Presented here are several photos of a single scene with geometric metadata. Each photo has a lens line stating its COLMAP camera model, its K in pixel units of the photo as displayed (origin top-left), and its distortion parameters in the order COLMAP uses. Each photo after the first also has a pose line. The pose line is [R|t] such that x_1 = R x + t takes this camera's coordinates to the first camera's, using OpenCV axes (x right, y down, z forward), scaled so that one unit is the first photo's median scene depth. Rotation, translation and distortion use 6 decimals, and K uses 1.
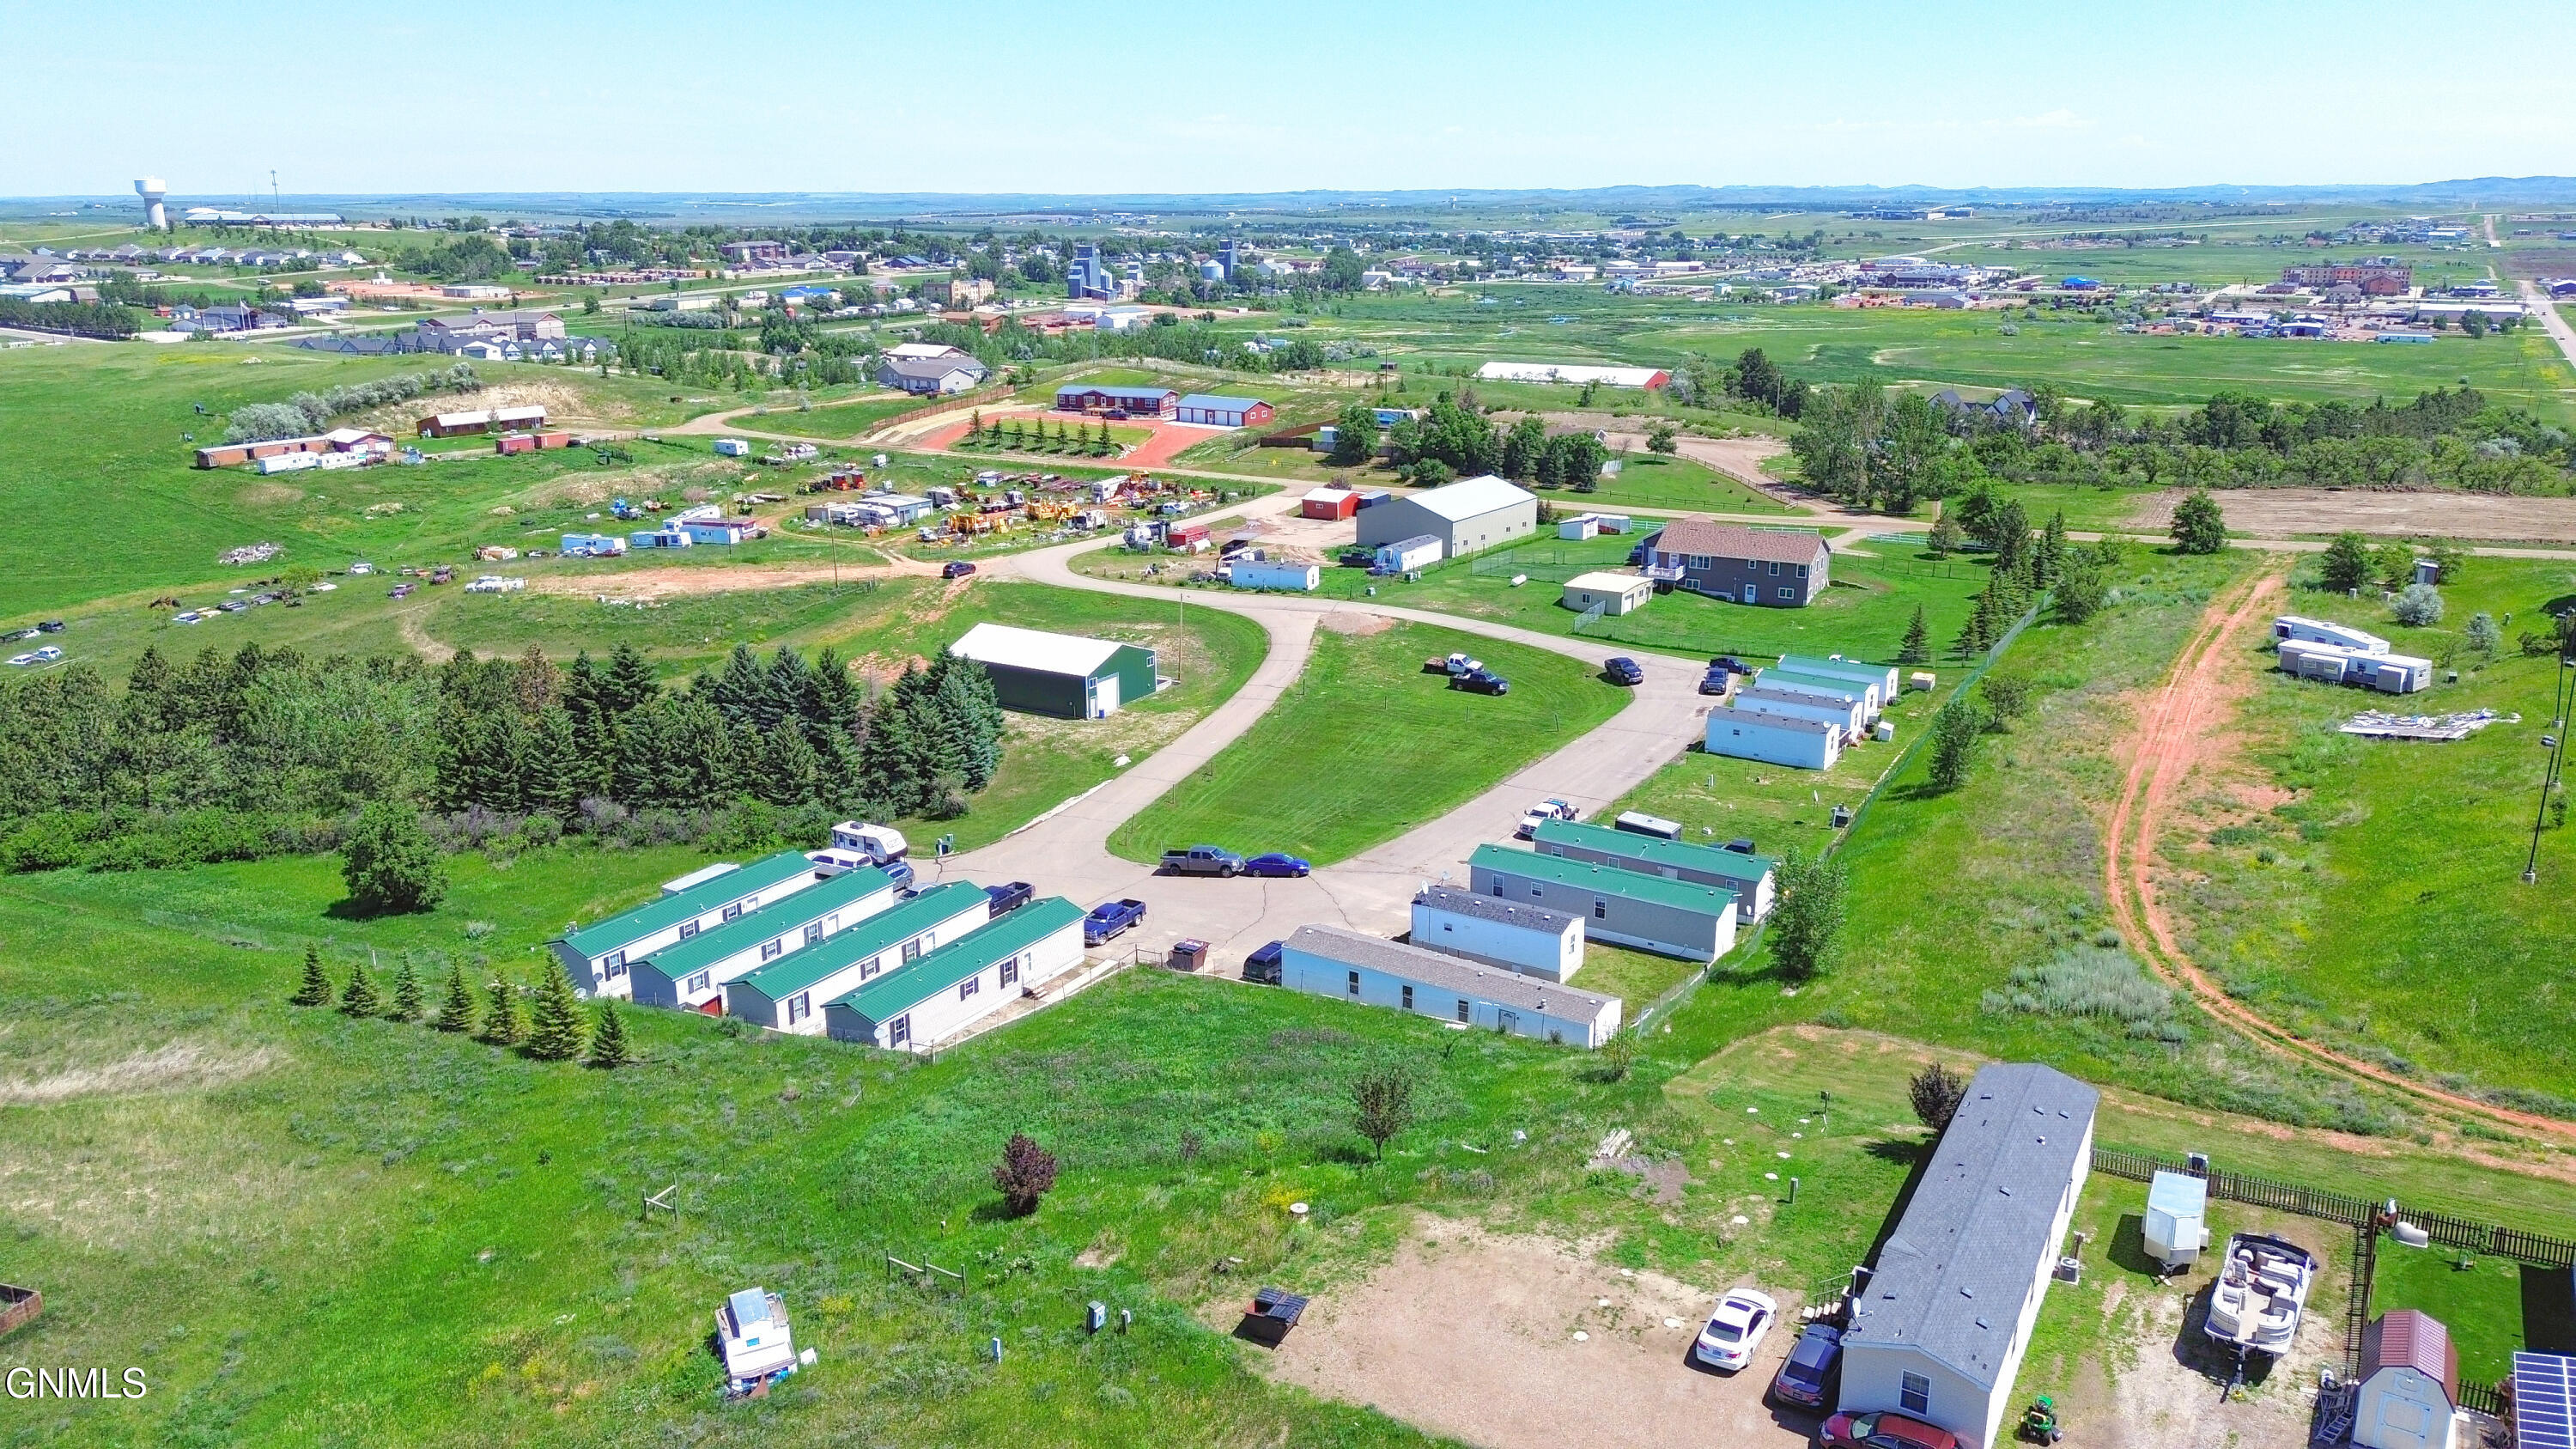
lens RADIAL K [[1825.4, 0, 1286.9], [0, 1825.4, 724.0], [0, 0, 1]] dist [0.072654, -0.067568]
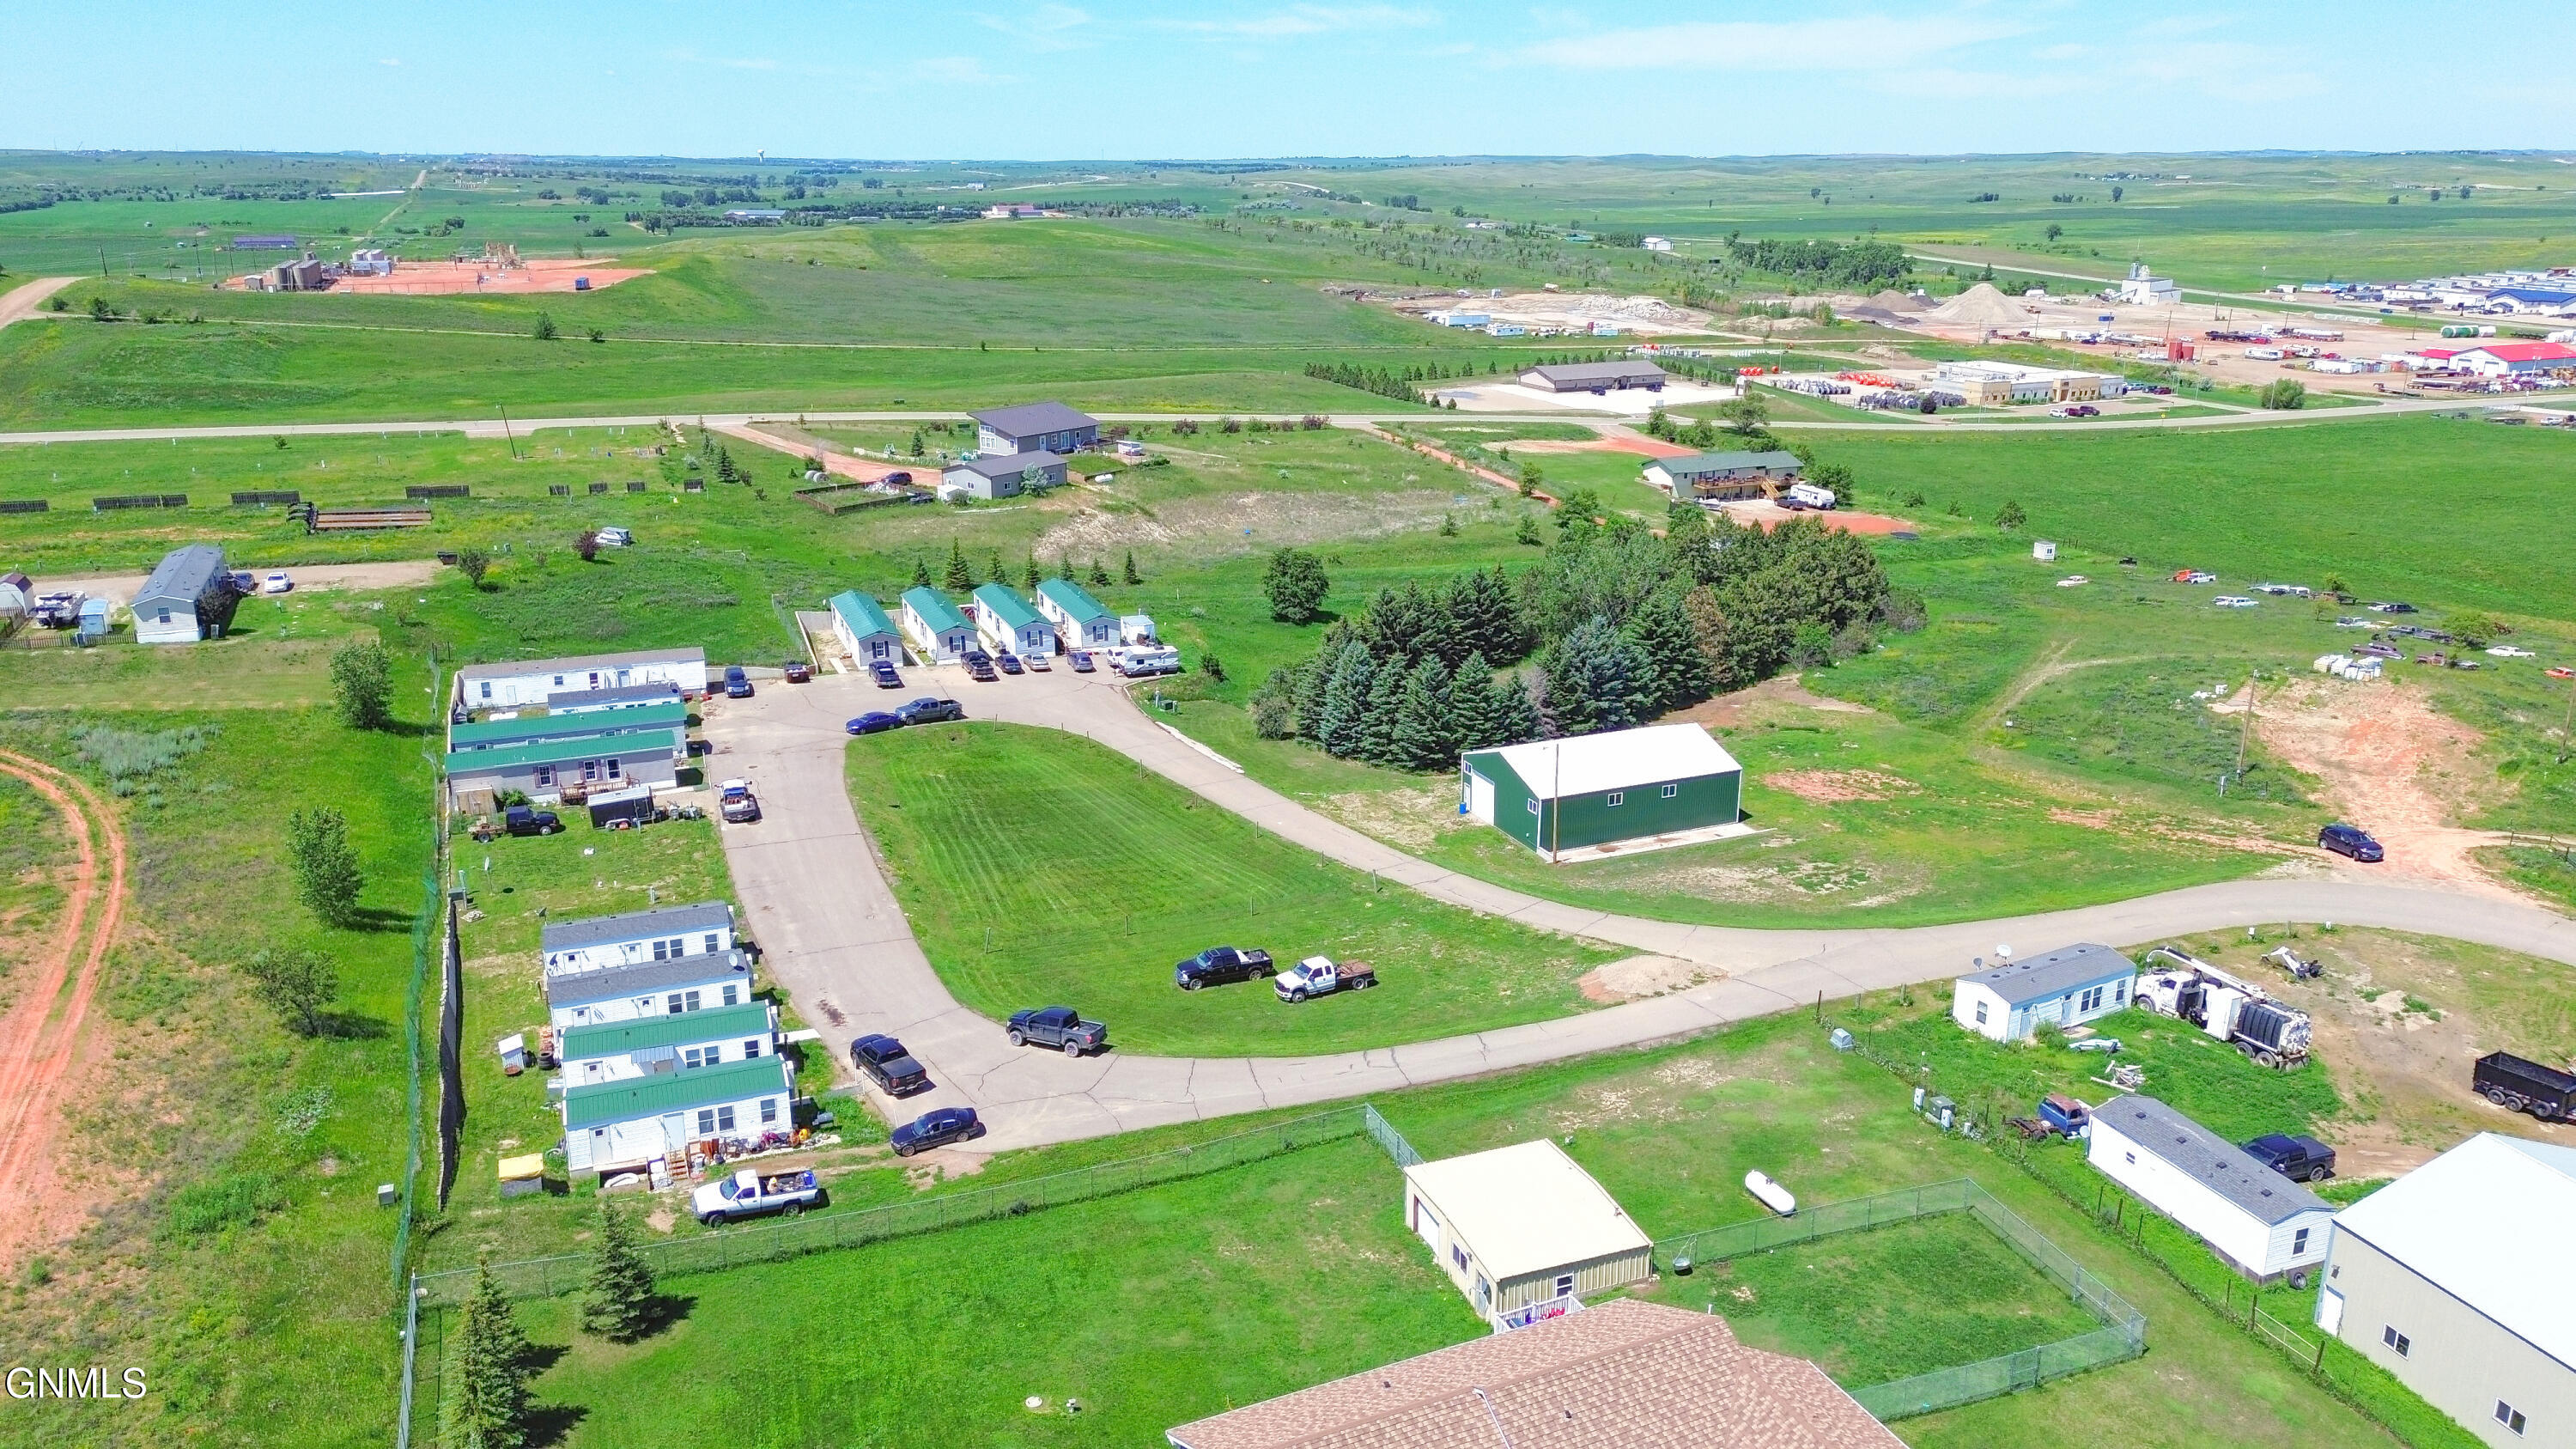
lens RADIAL K [[1825.4, 0, 1286.9], [0, 1825.4, 724.0], [0, 0, 1]] dist [0.072654, -0.067568]
pose [[-0.593576, 0.238820, -0.768526, 0.528152], [-0.222023, 0.869299, 0.441616, -0.357848], [0.773546, 0.432763, -0.462972, 1.227174]]
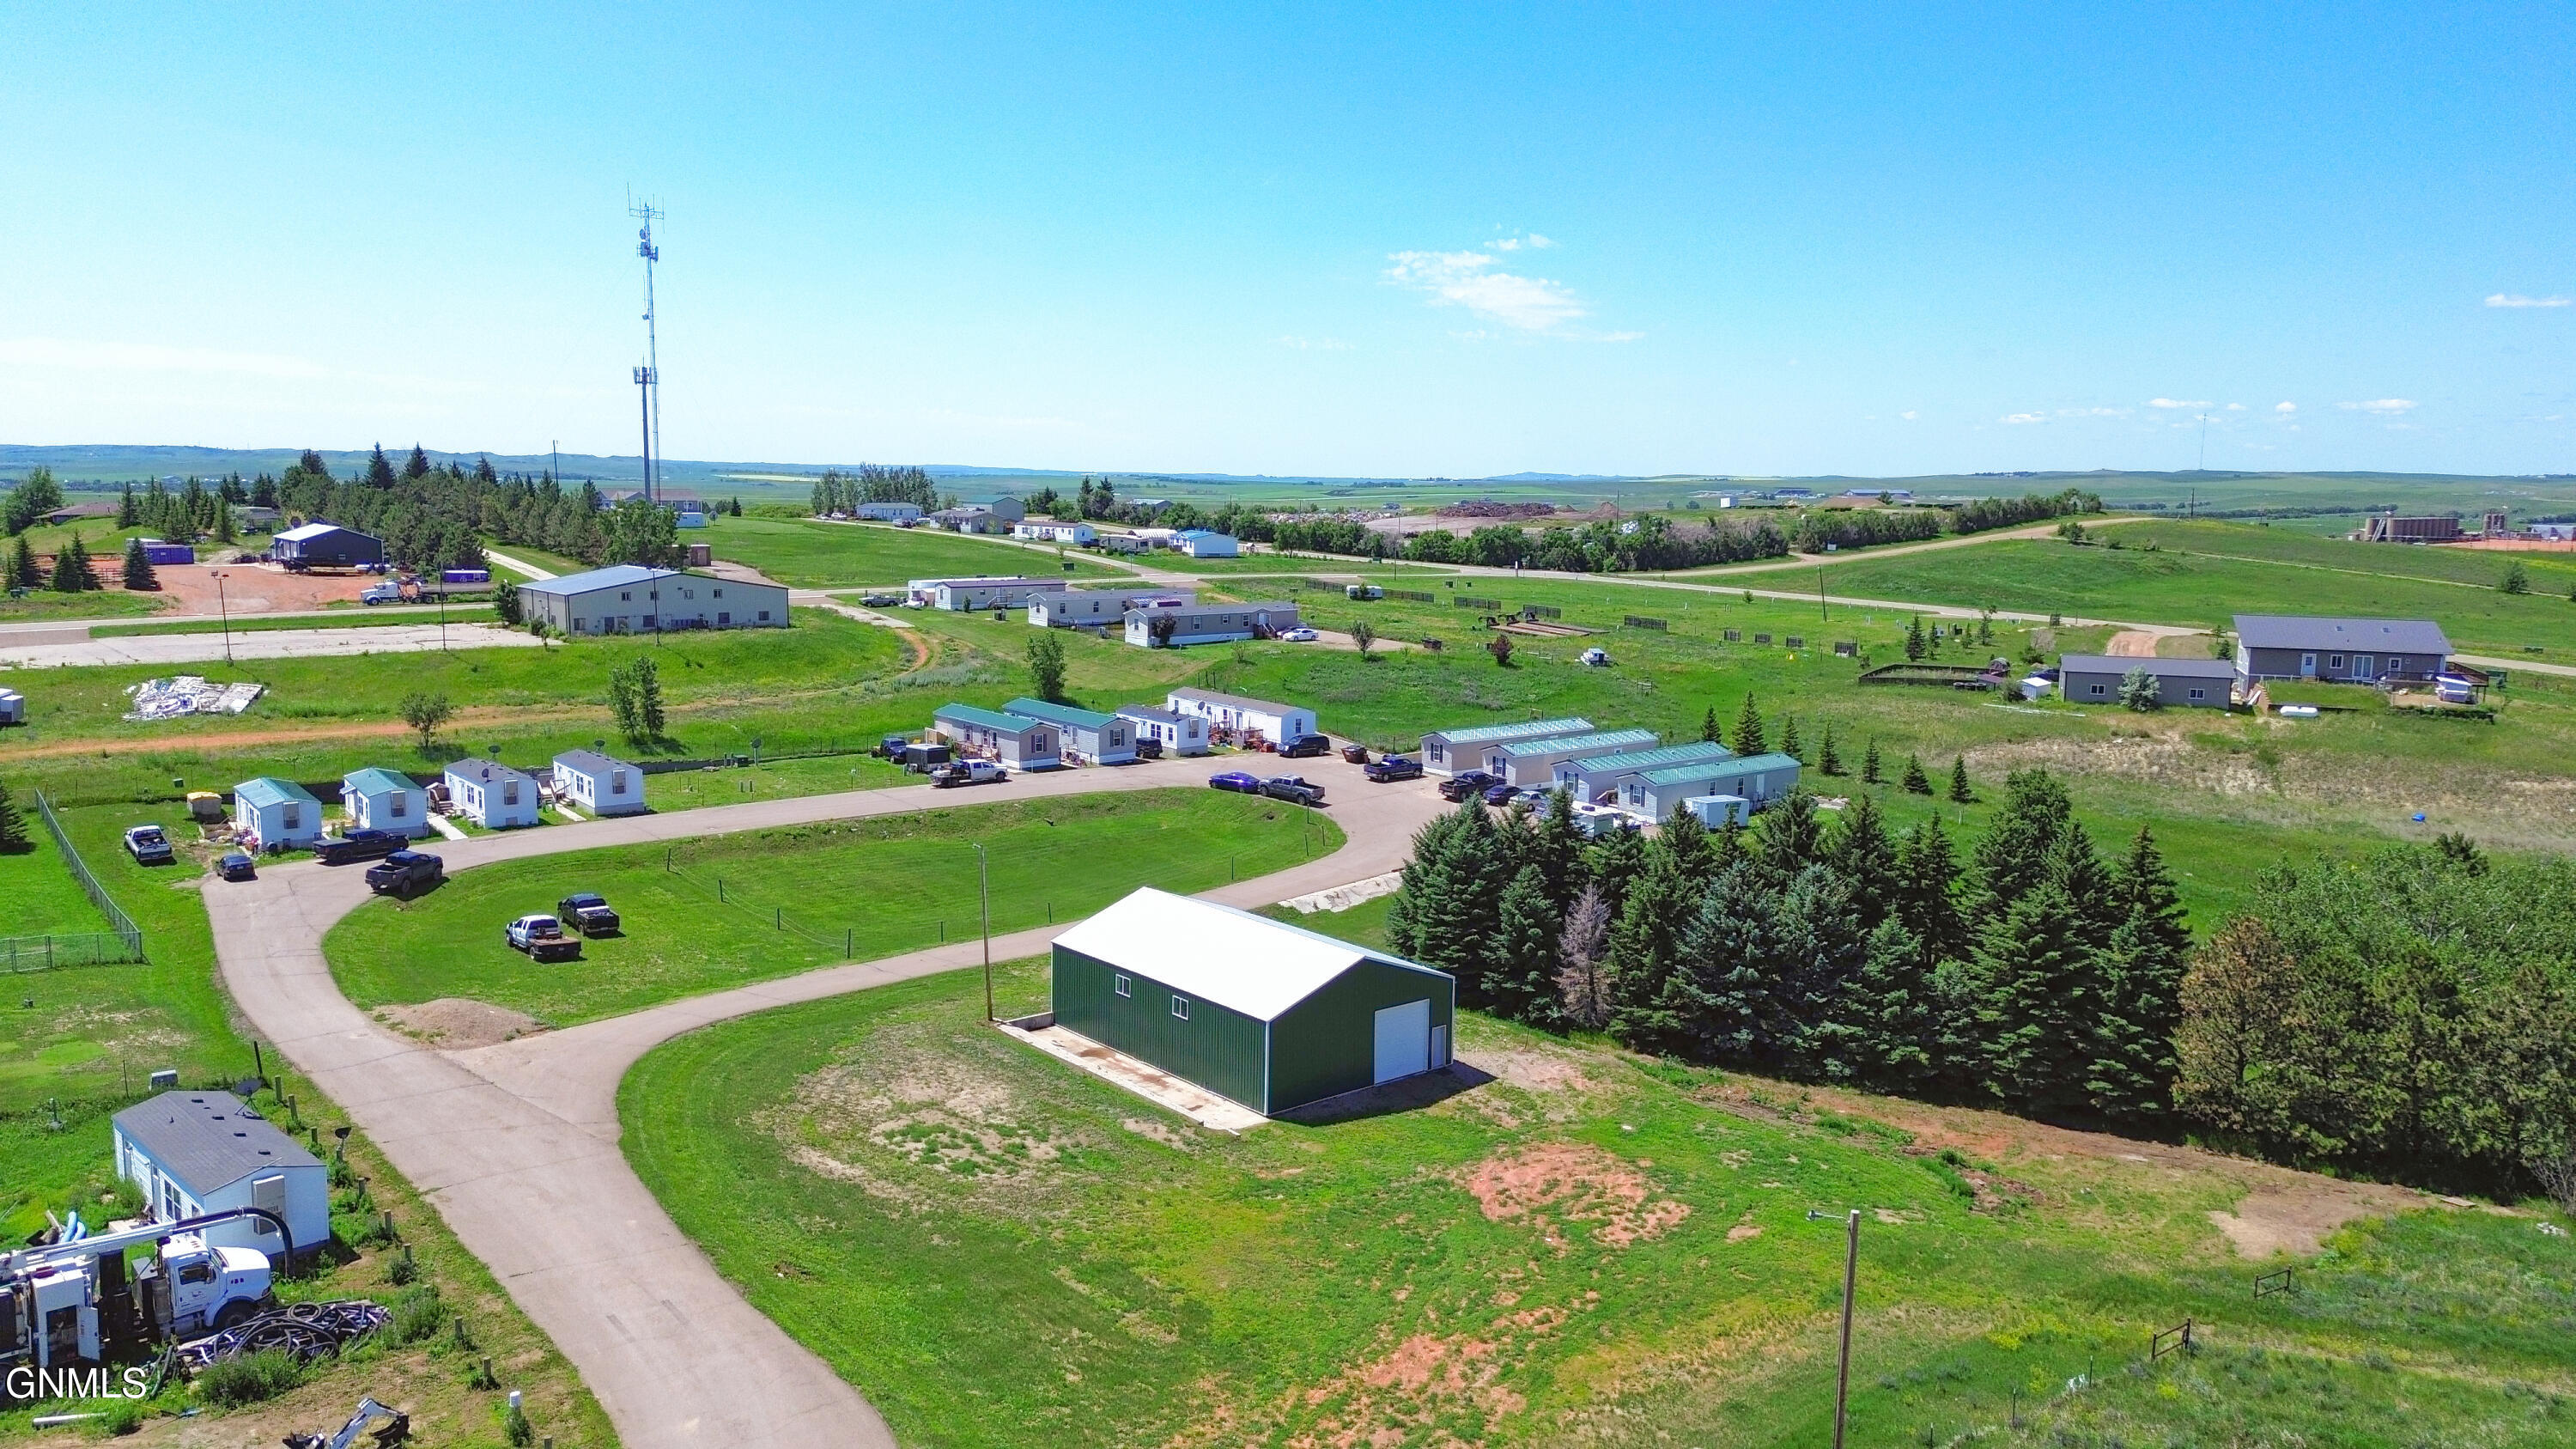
lens RADIAL K [[1825.4, 0, 1286.9], [0, 1825.4, 724.0], [0, 0, 1]] dist [0.072654, -0.067568]
pose [[-0.939792, -0.055007, 0.337292, -0.300561], [0.085964, 0.917177, 0.389097, -0.286390], [-0.330759, 0.394665, -0.857227, 1.375530]]
